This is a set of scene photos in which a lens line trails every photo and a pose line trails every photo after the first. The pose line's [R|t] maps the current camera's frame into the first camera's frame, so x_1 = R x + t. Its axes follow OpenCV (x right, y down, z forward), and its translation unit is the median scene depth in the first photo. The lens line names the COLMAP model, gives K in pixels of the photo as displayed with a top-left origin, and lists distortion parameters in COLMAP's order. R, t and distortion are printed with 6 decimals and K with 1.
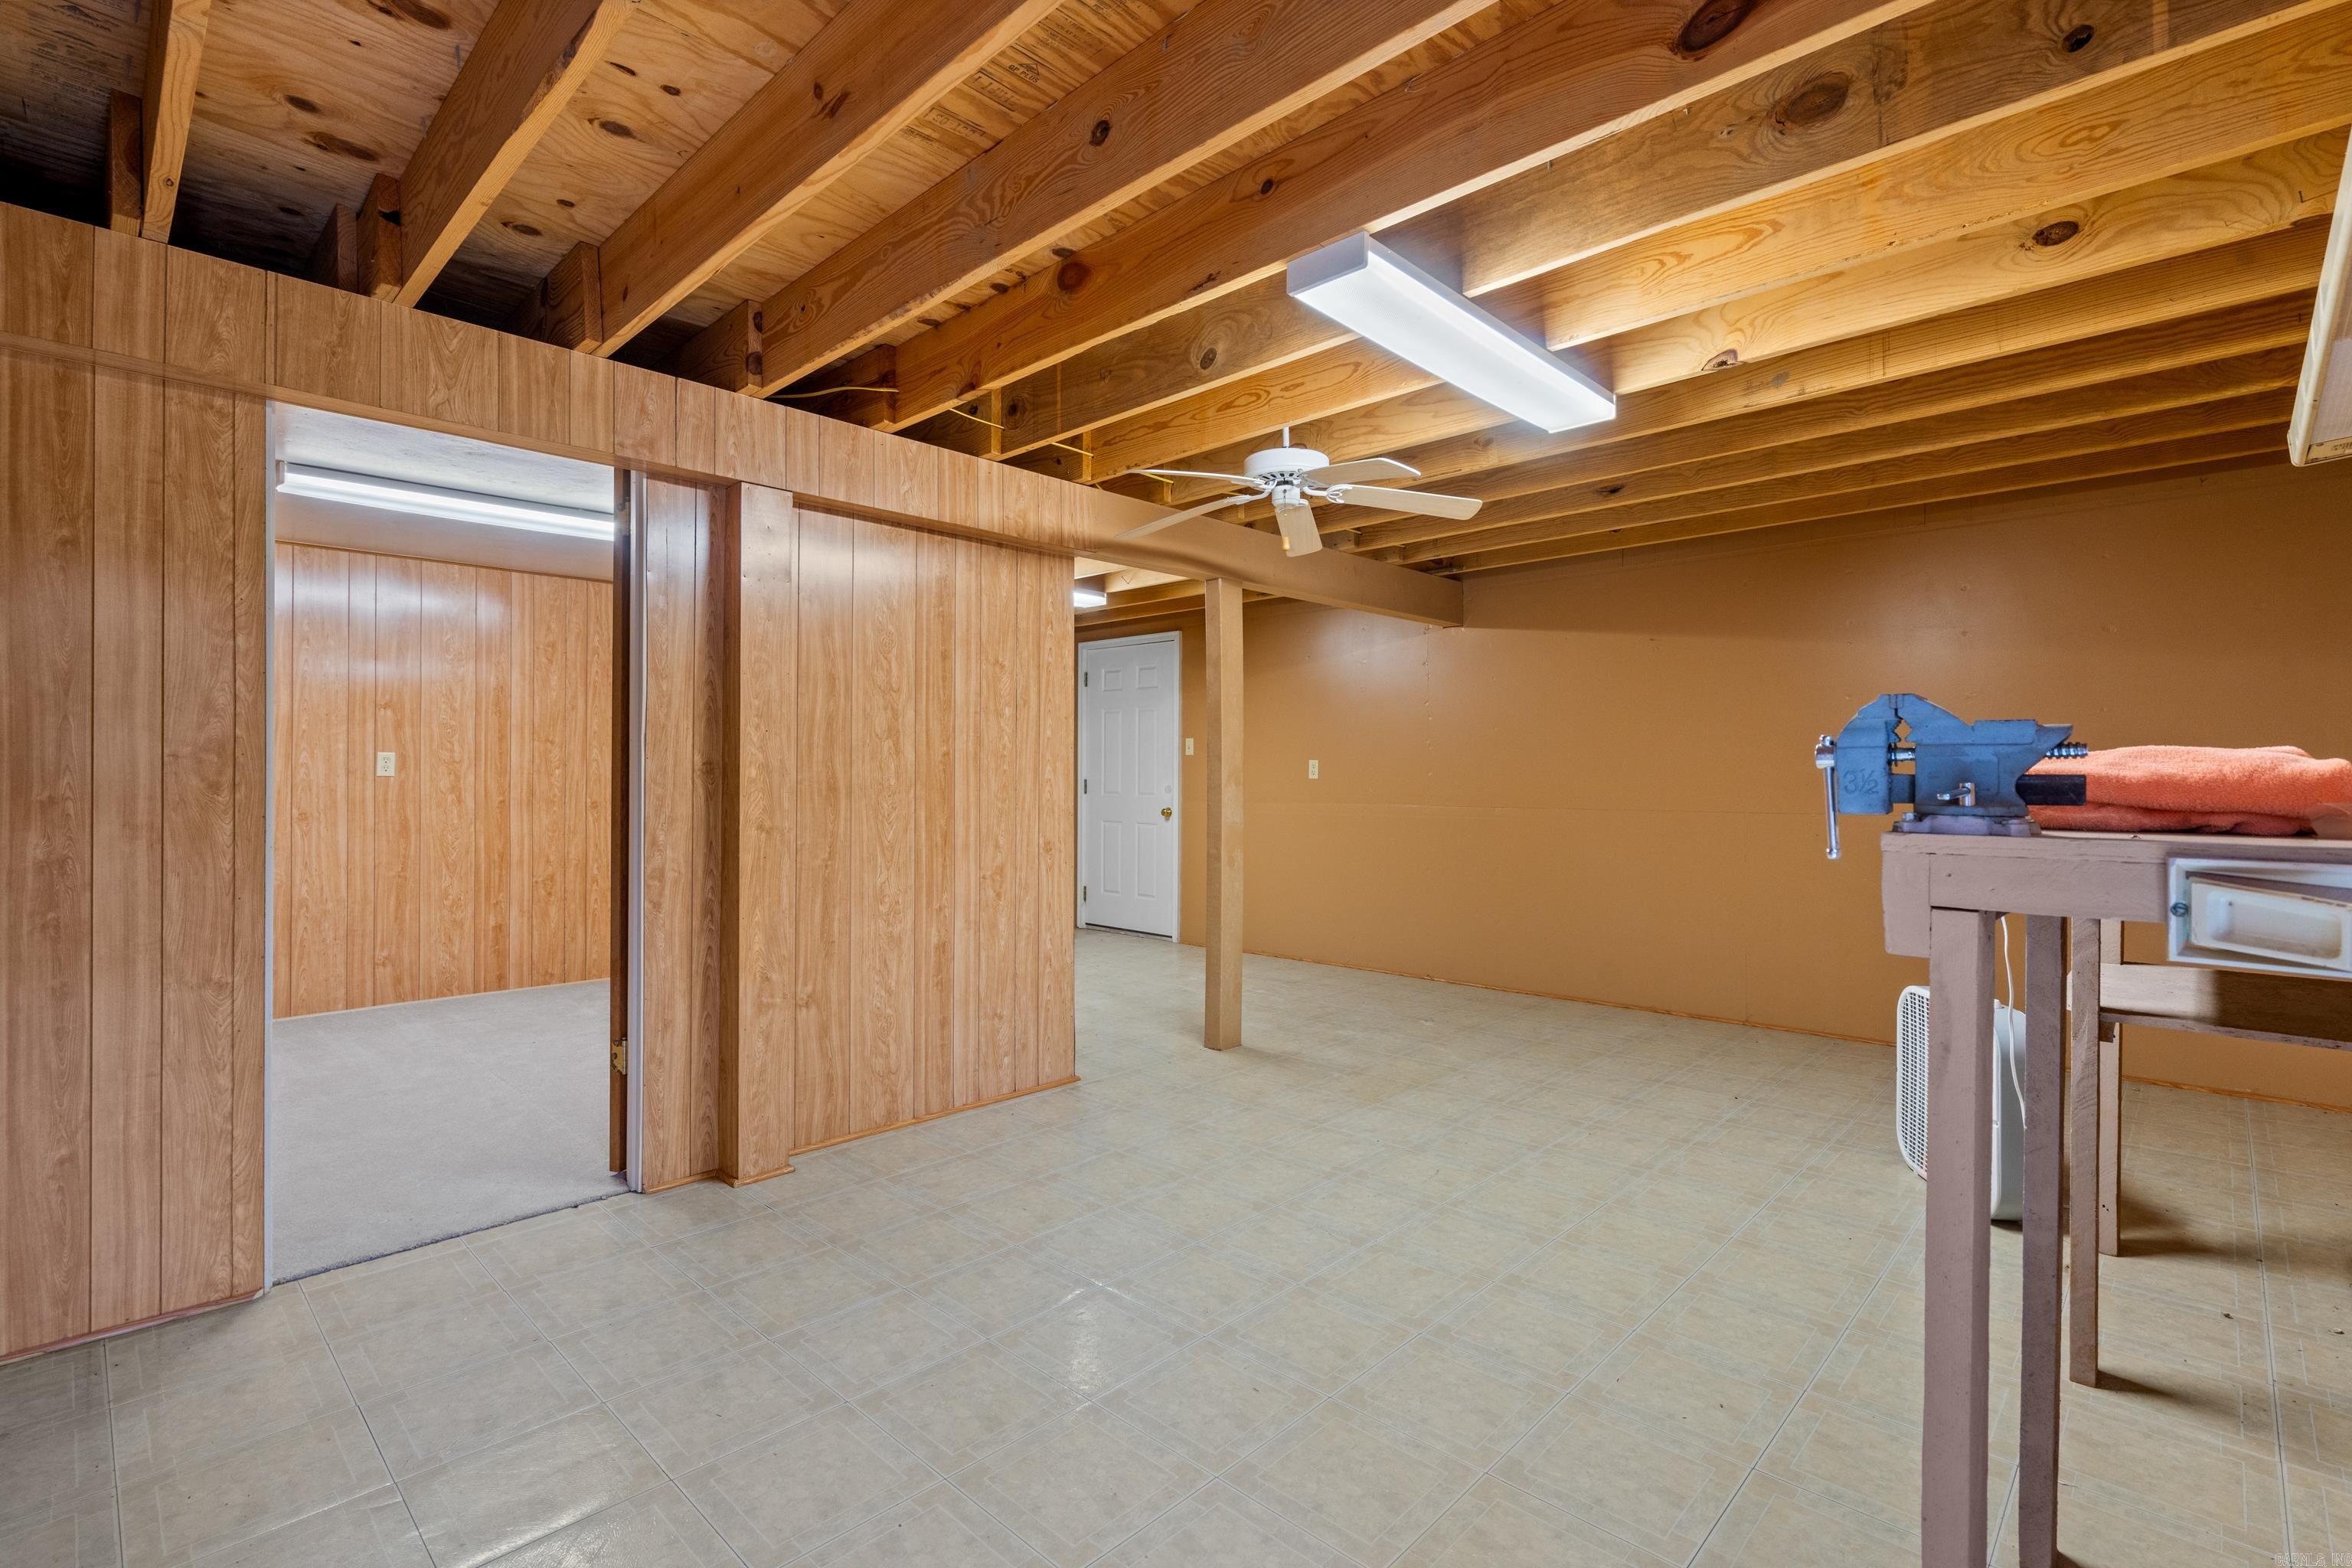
lens RADIAL K [[1066.6, 0, 1180.3], [0, 1066.6, 765.7], [0, 0, 1]] dist [-0.000434, 0.001333]
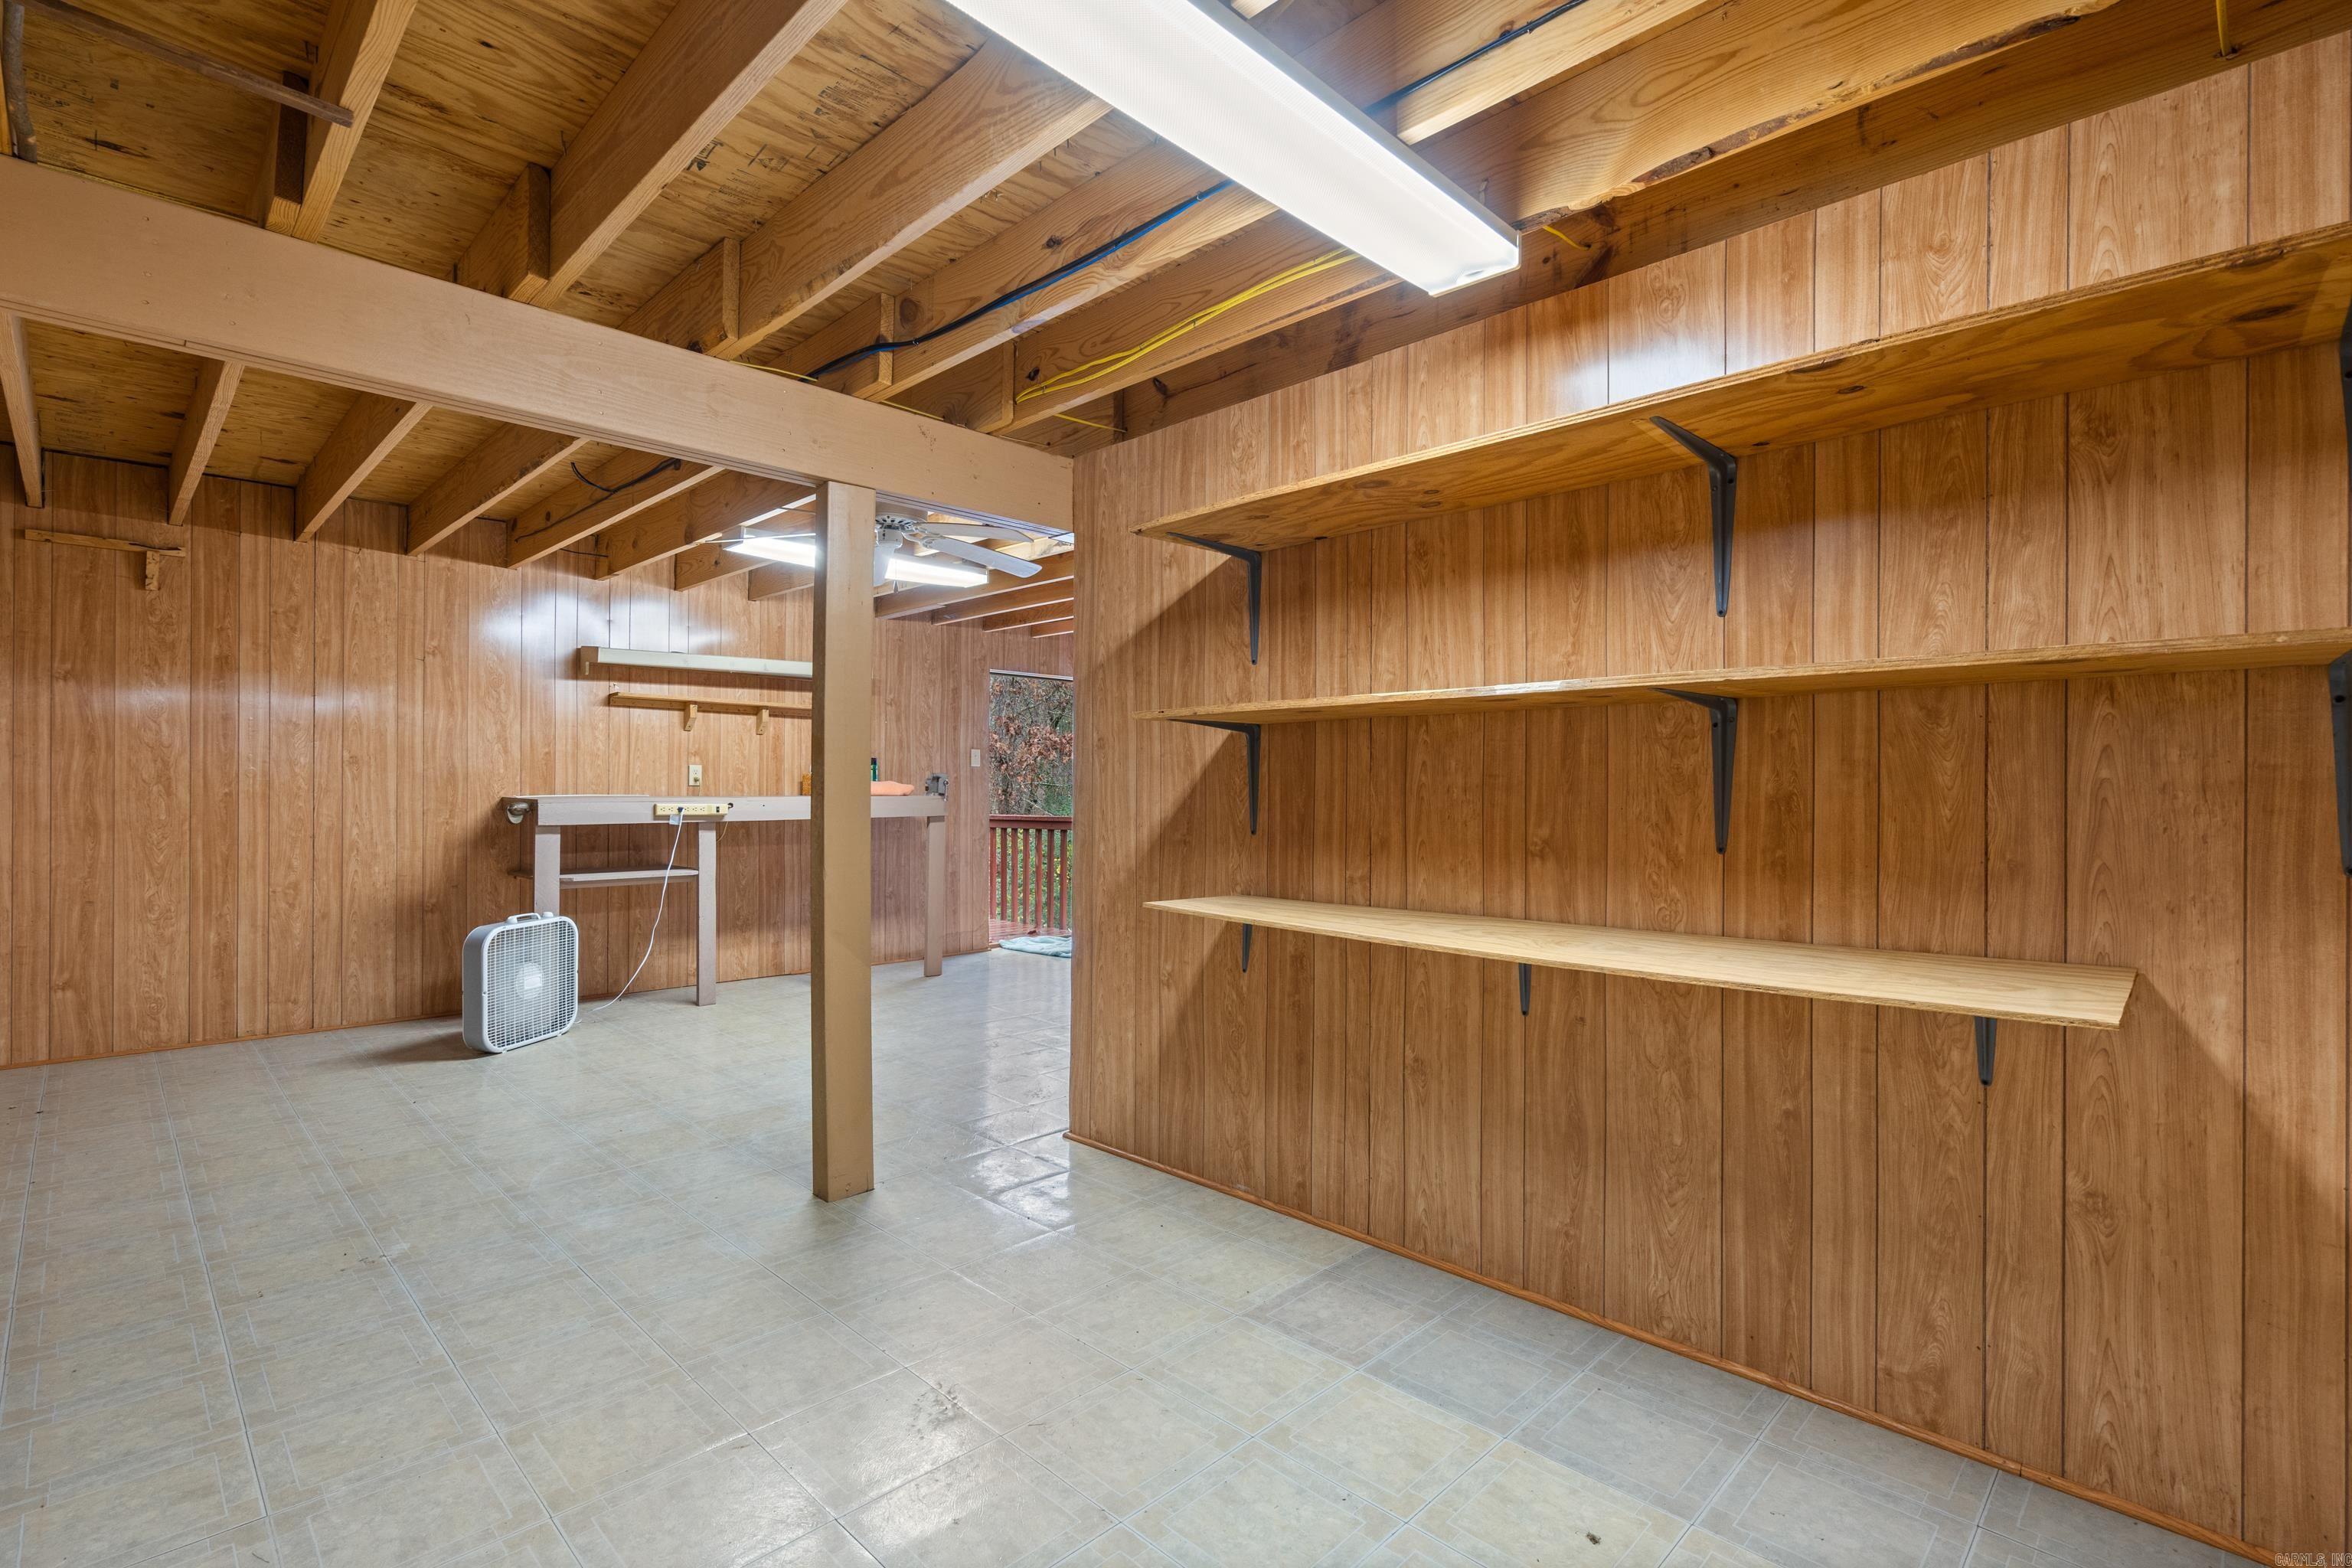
lens RADIAL K [[1066.6, 0, 1155.0], [0, 1066.6, 791.1], [0, 0, 1]] dist [-0.000434, 0.001333]
pose [[-0.999833, -0.006709, 0.016996, -0.202624], [-0.006824, 0.999954, -0.006749, 0.021555], [-0.016950, -0.006864, -0.999833, 2.080528]]
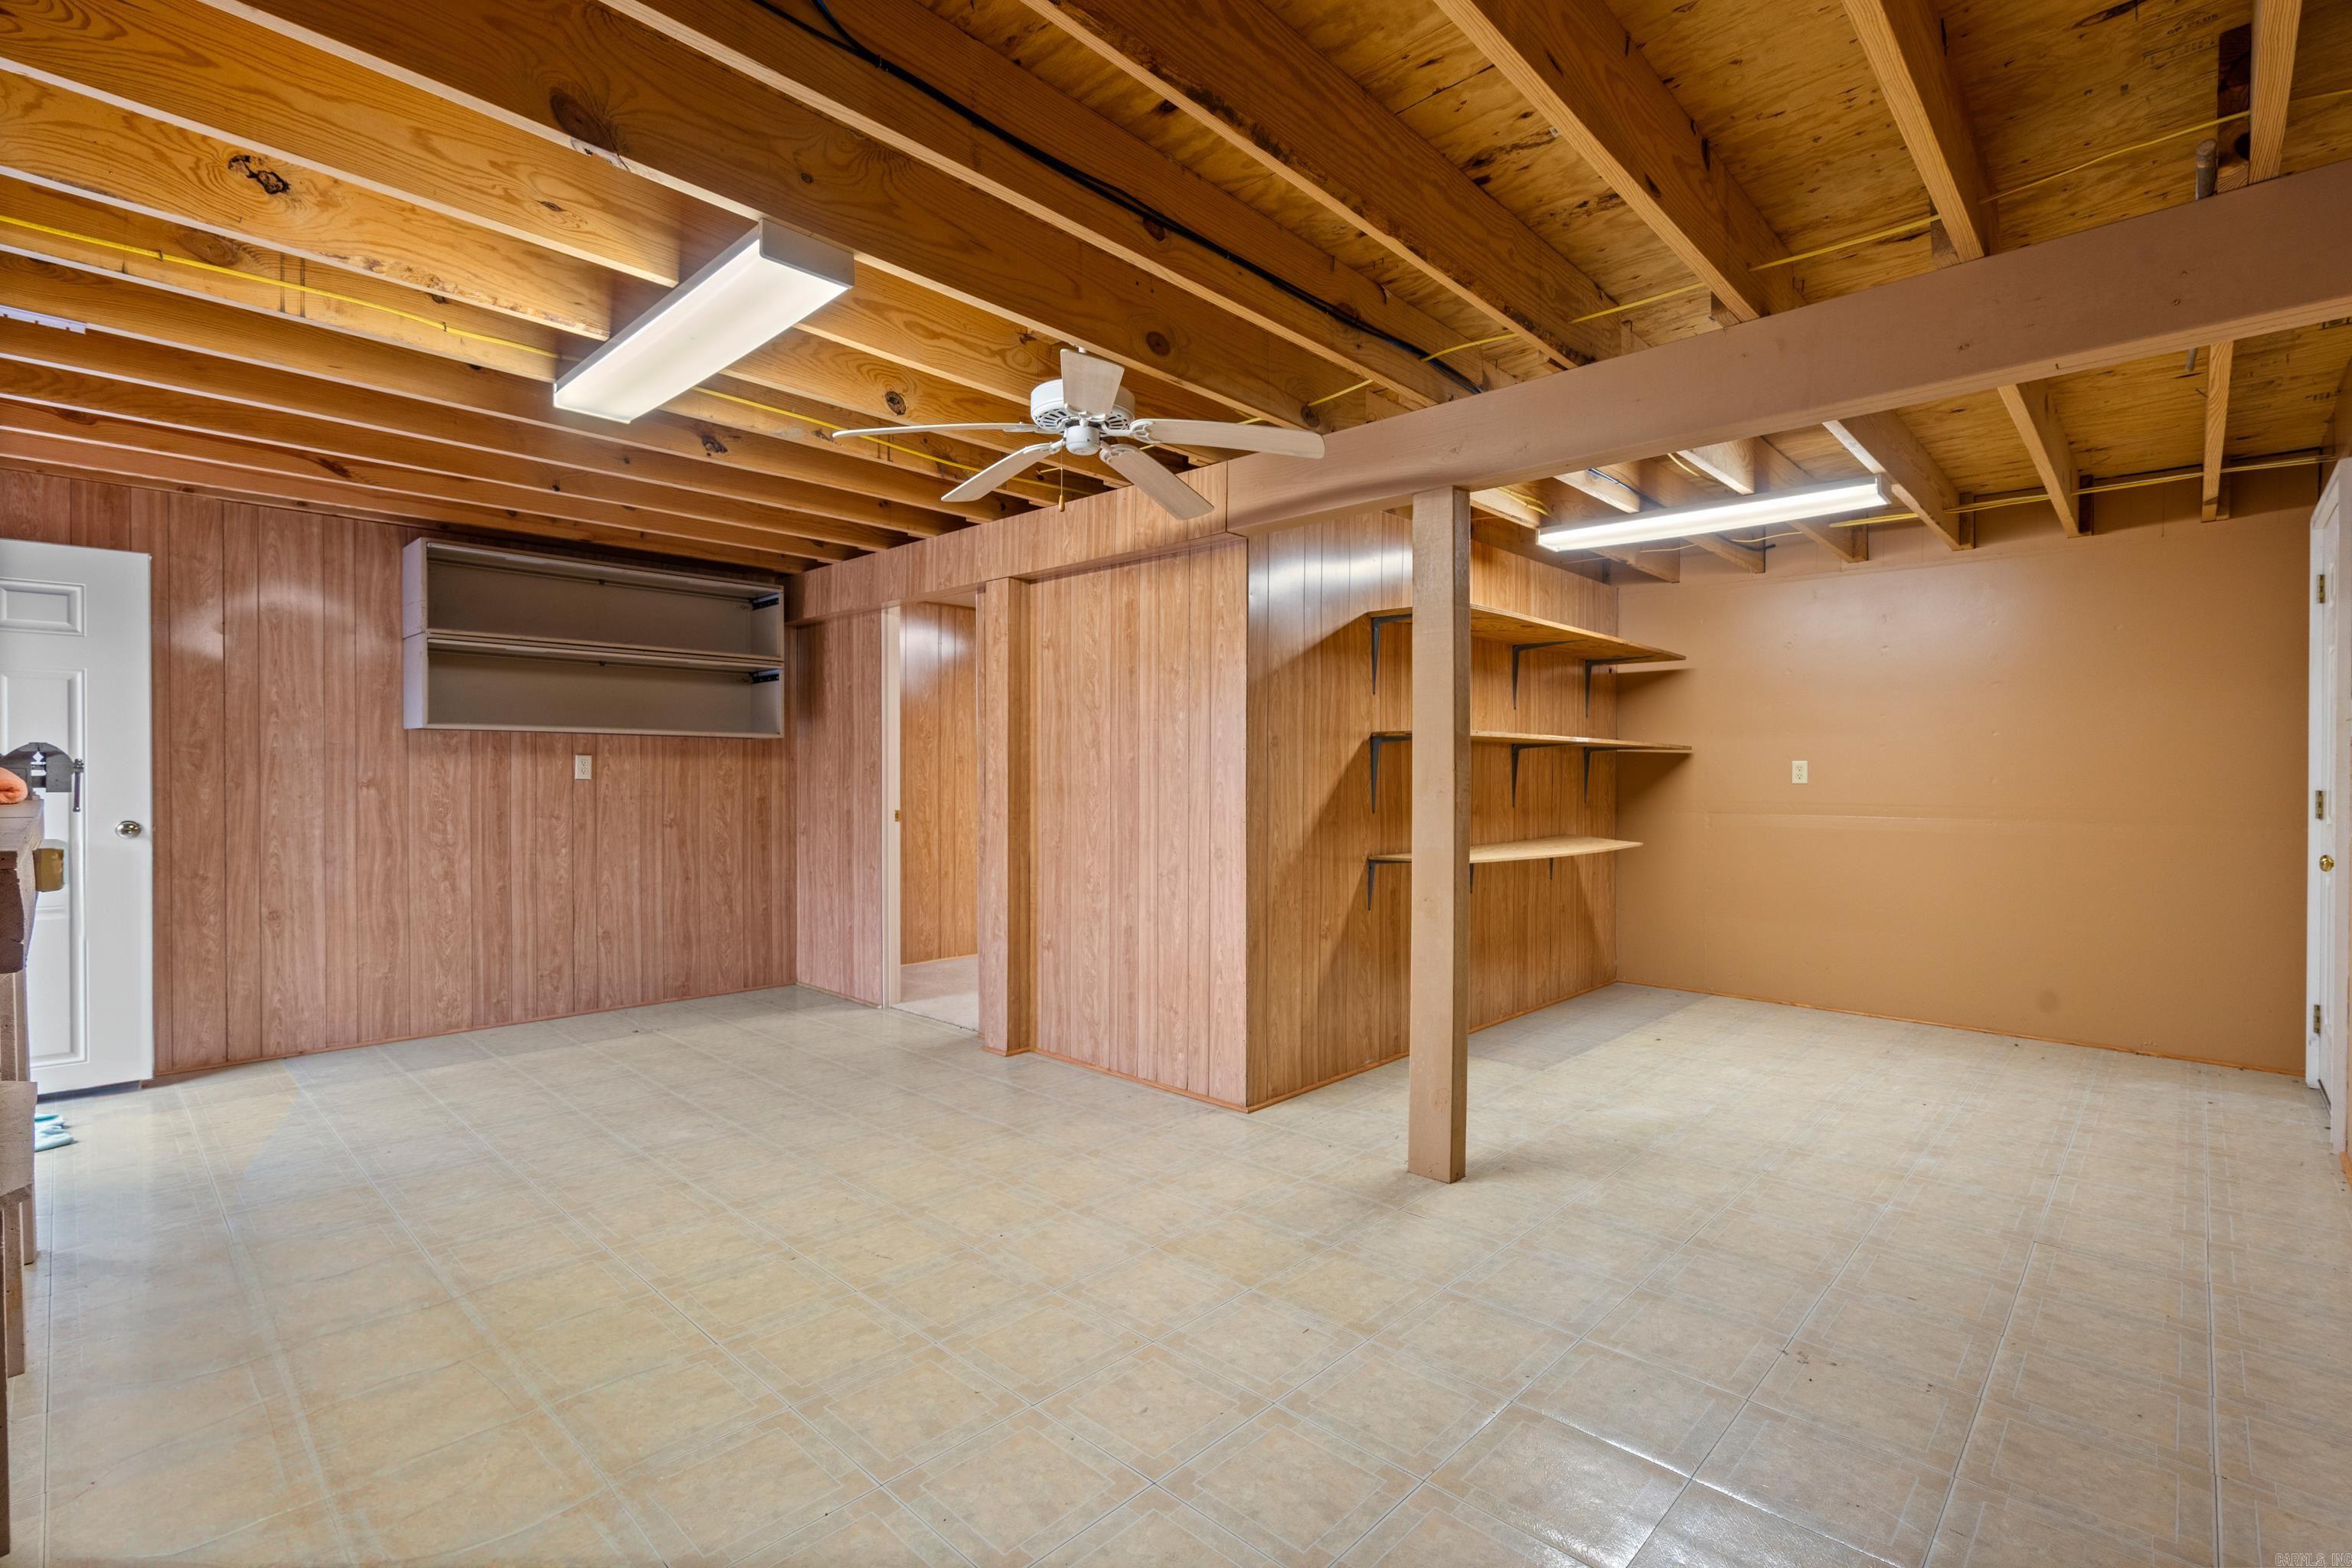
lens RADIAL K [[1066.6, 0, 1168.7], [0, 1066.6, 790.6], [0, 0, 1]] dist [-0.000434, 0.001333]
pose [[0.004998, 0.008081, -0.999955, 0.904530], [0.004858, 0.999955, 0.008105, 0.013022], [0.999976, -0.004898, 0.004959, 1.036646]]
